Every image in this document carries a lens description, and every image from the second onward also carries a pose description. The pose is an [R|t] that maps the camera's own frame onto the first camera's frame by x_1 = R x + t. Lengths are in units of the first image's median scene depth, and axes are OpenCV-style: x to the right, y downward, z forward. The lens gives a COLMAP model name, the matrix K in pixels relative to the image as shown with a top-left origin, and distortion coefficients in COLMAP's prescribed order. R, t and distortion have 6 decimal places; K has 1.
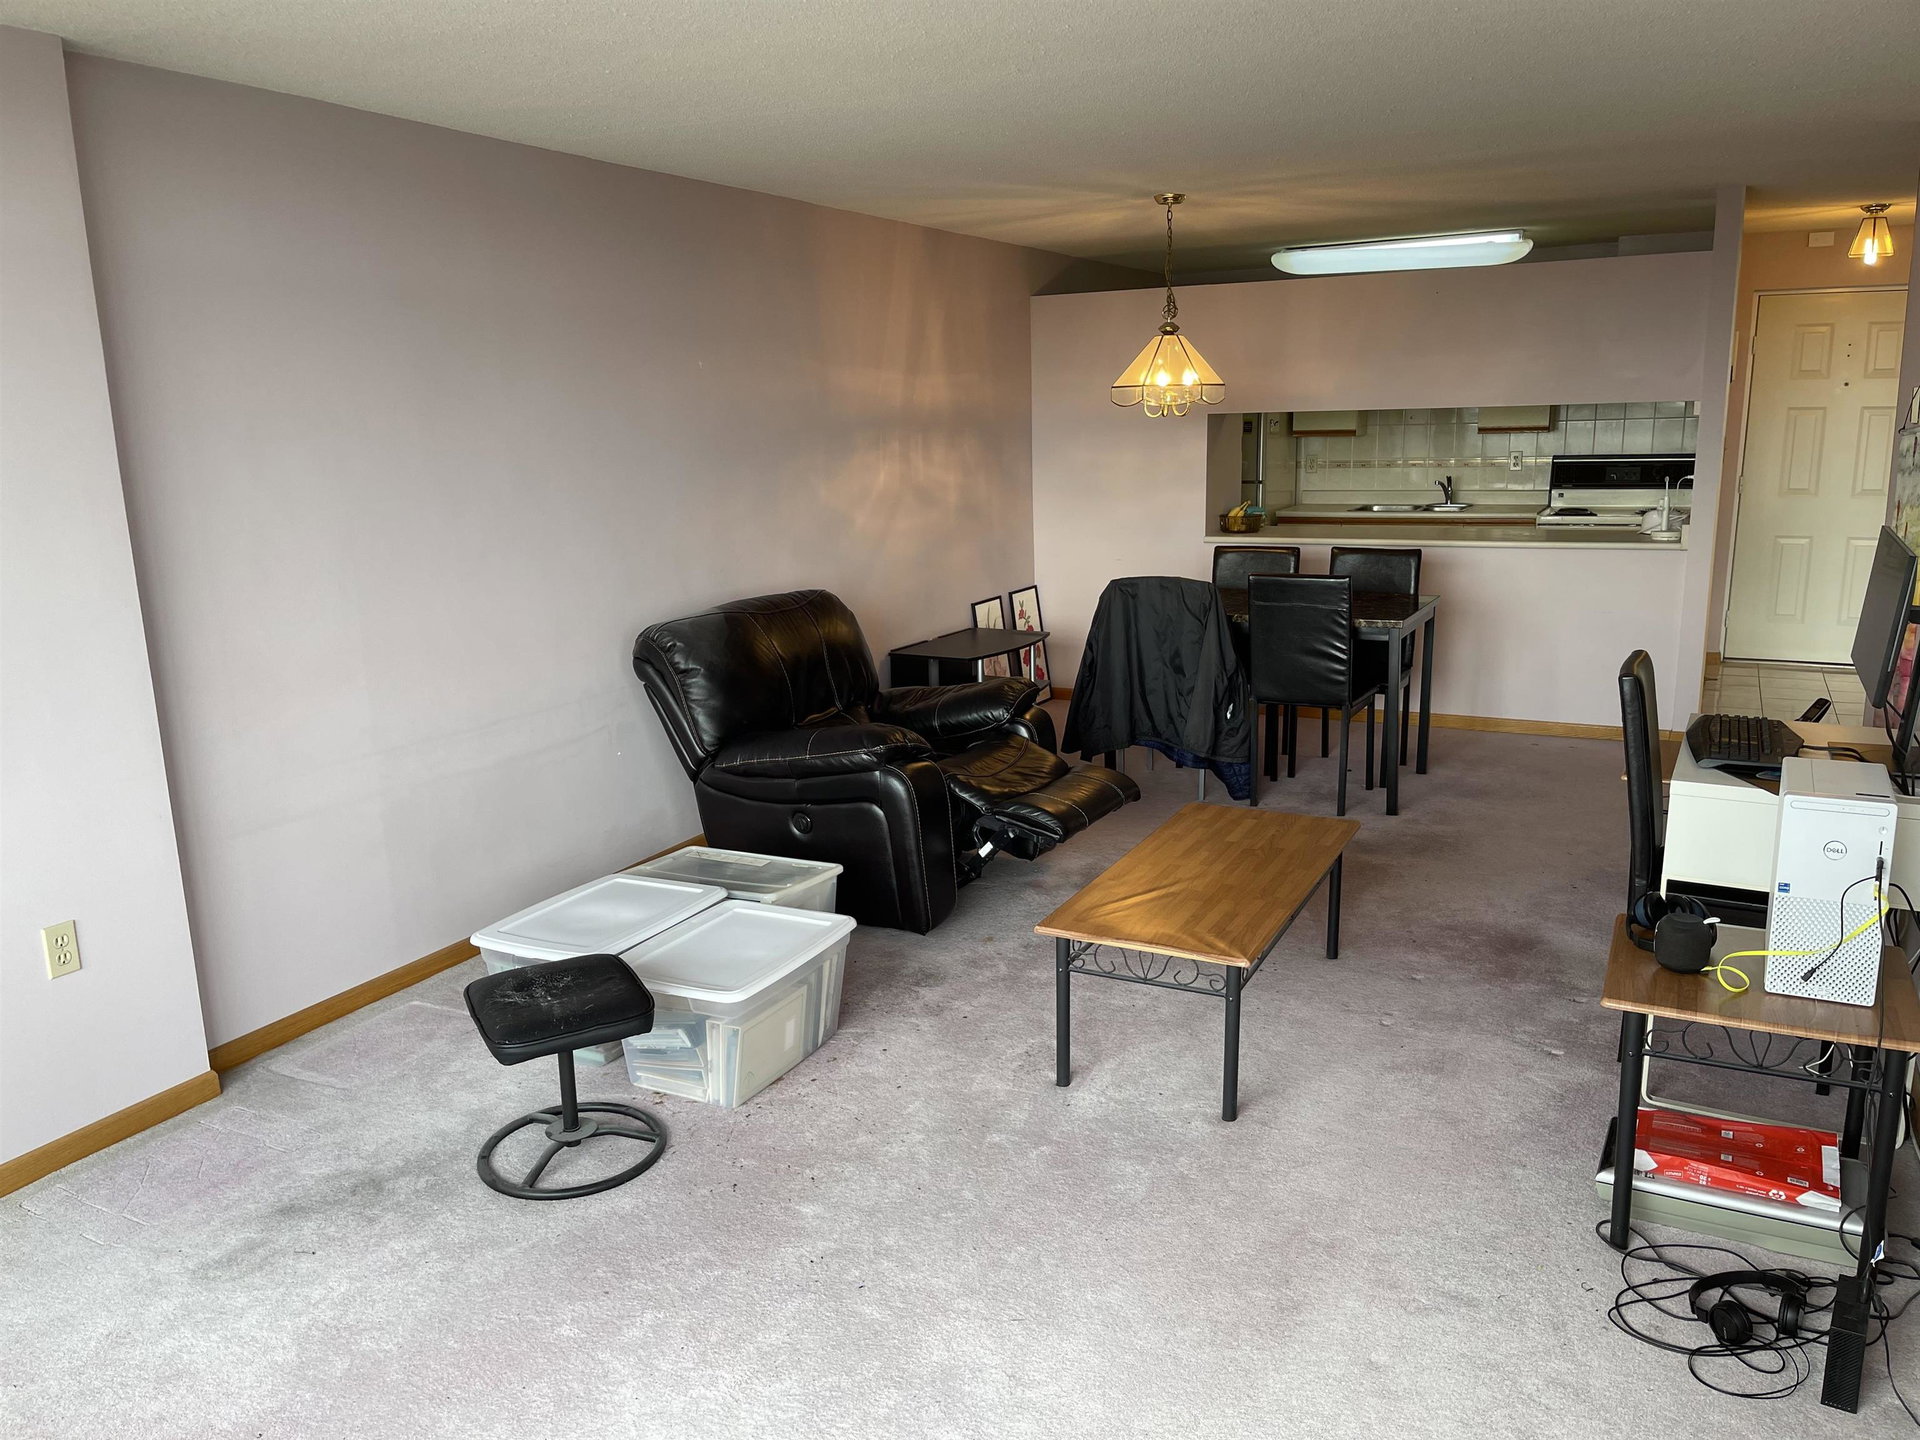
lens RADIAL K [[1454.8, 0, 953.5], [0, 1454.8, 718.3], [0, 0, 1]] dist [0.041603, -0.037551]
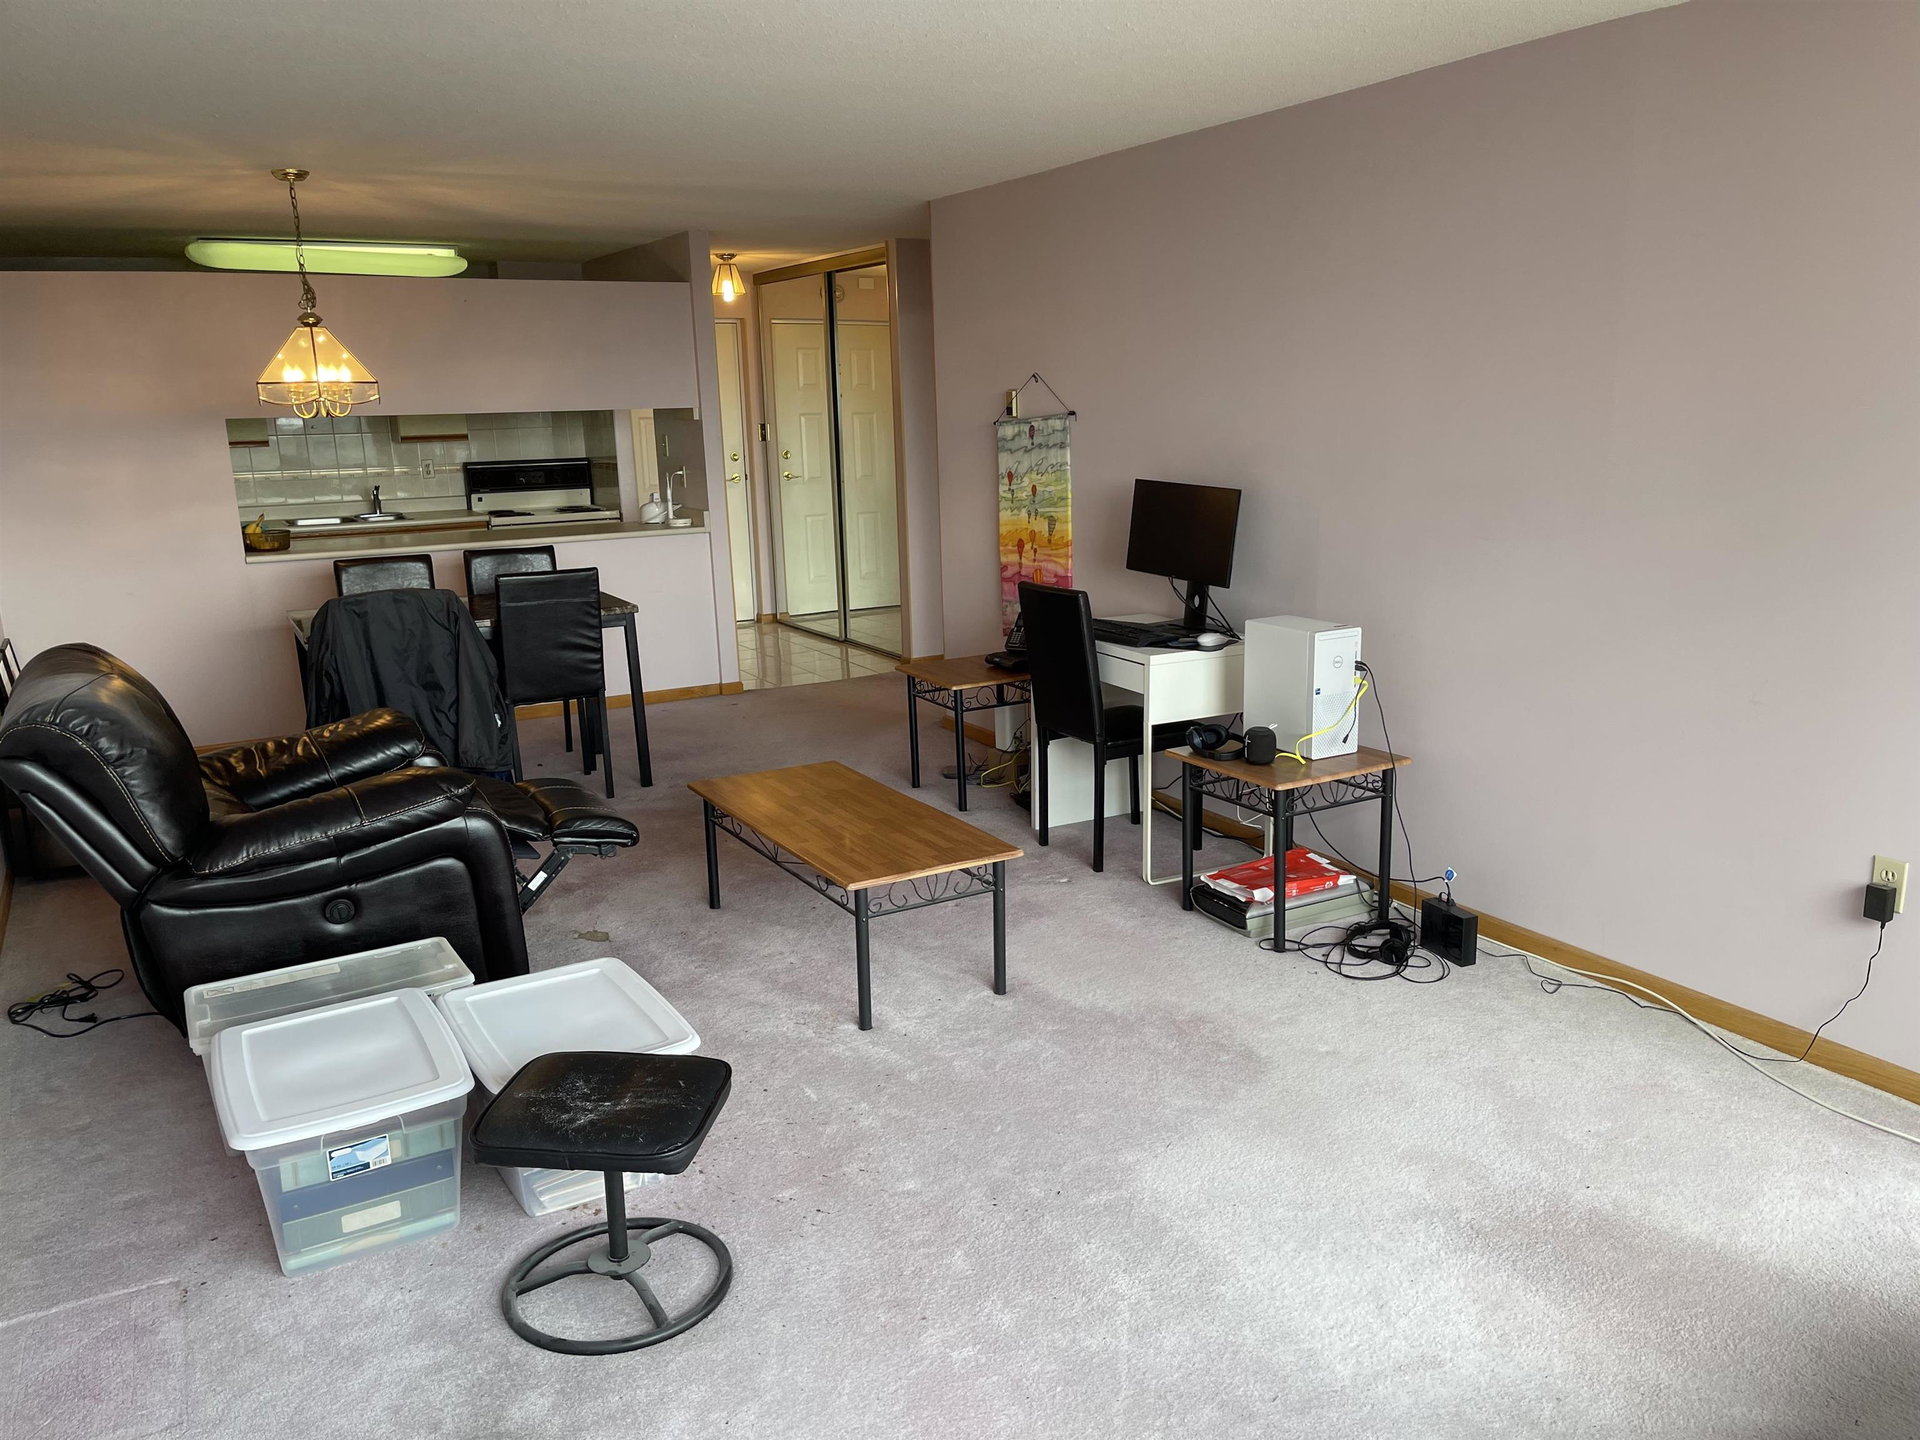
lens RADIAL K [[1454.8, 0, 958.3], [0, 1454.8, 731.3], [0, 0, 1]] dist [0.041603, -0.037551]
pose [[0.544950, -0.178392, 0.819272, -0.422858], [0.185672, 0.978521, 0.089565, -0.025634], [-0.817653, 0.103308, 0.566367, 0.187913]]
